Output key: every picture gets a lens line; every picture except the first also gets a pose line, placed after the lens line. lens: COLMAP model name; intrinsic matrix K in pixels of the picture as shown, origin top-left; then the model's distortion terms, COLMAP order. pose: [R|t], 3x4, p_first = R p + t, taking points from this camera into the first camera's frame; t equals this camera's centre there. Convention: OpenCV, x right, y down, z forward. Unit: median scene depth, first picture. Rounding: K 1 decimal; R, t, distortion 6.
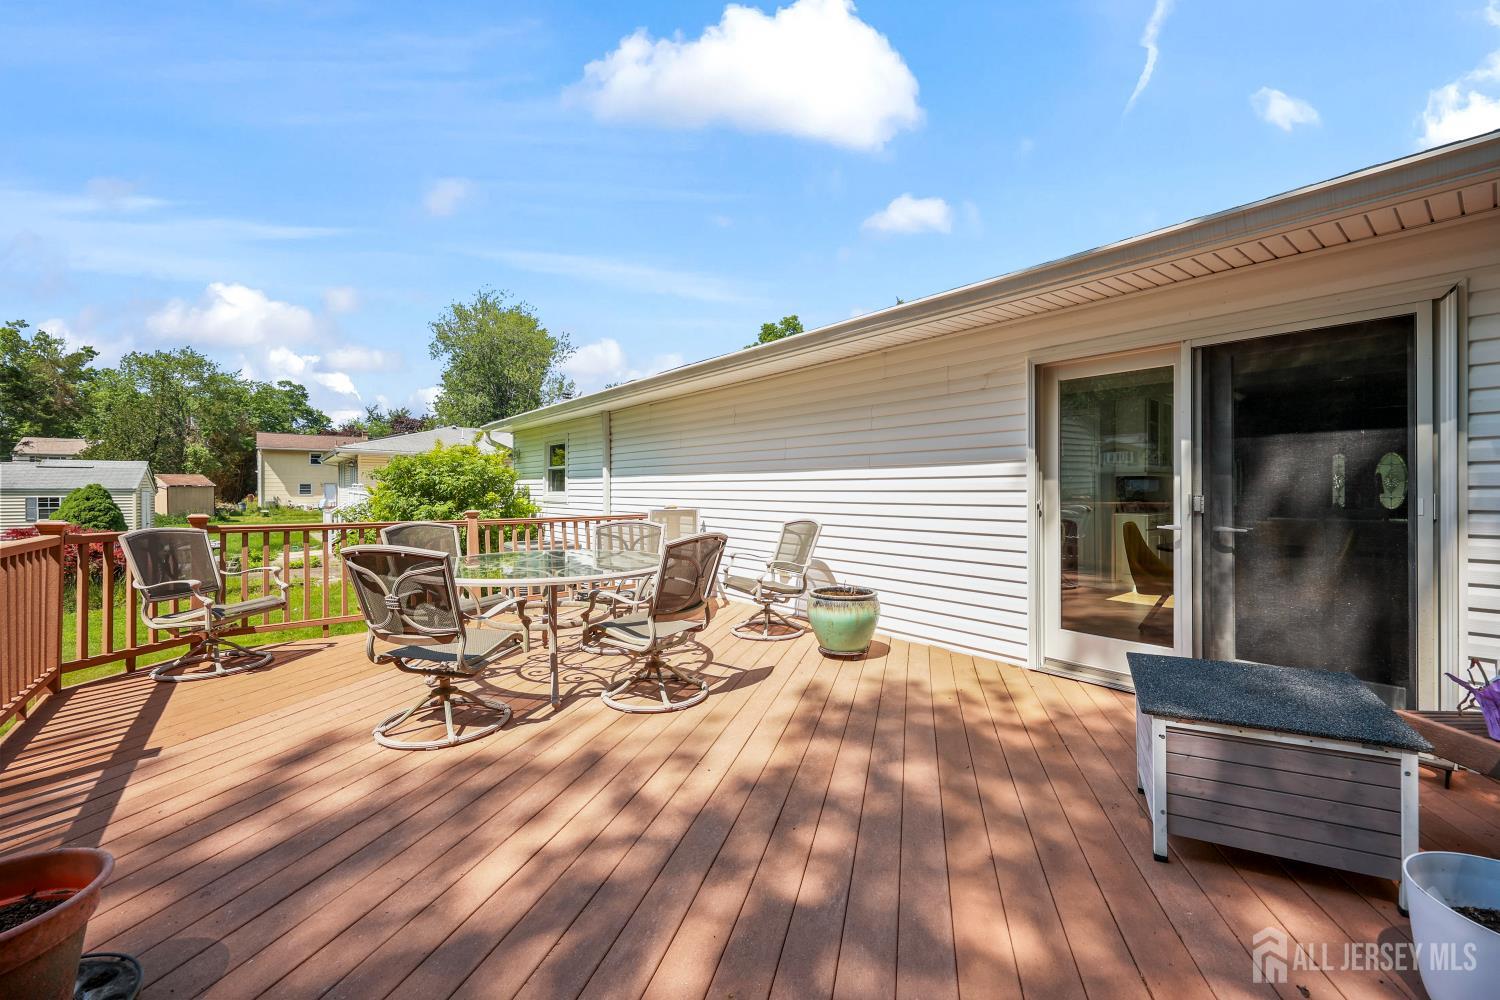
lens RADIAL K [[641.2, 0, 750.0], [0, 641.2, 500.0], [0, 0, 1]] dist [-0.000661, 0.000151]
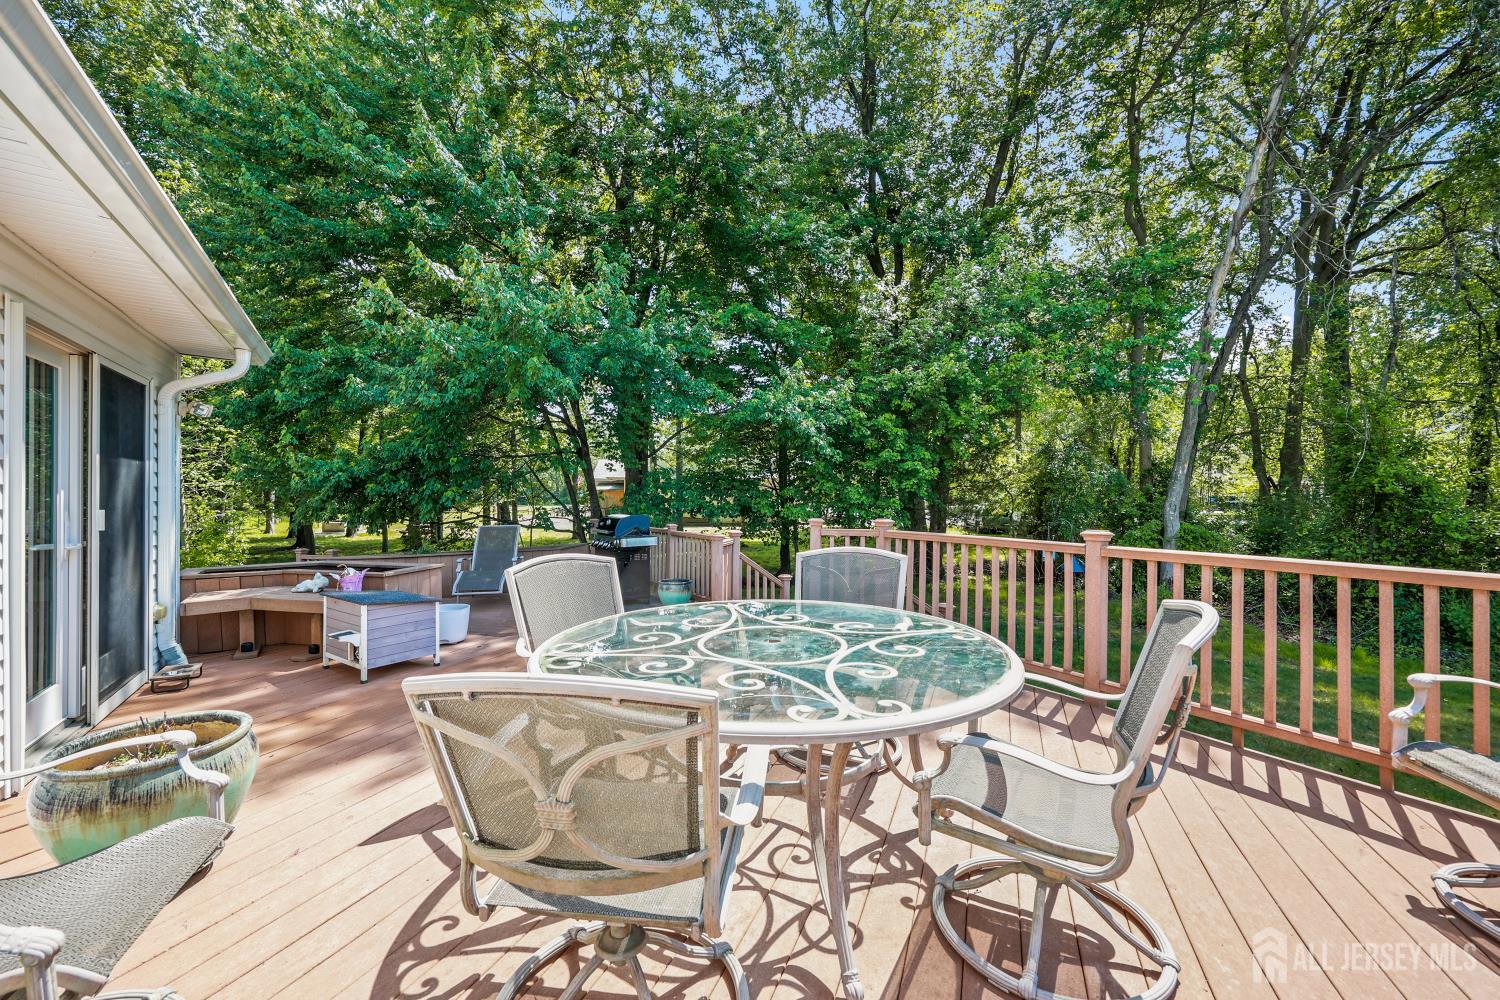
lens RADIAL K [[641.2, 0, 750.0], [0, 641.2, 500.0], [0, 0, 1]] dist [-0.000661, 0.000151]
pose [[-0.992976, -0.001443, 0.118309, -0.434397], [0.002054, 0.999565, 0.029432, -0.047268], [-0.118300, 0.029468, -0.992541, 1.862329]]
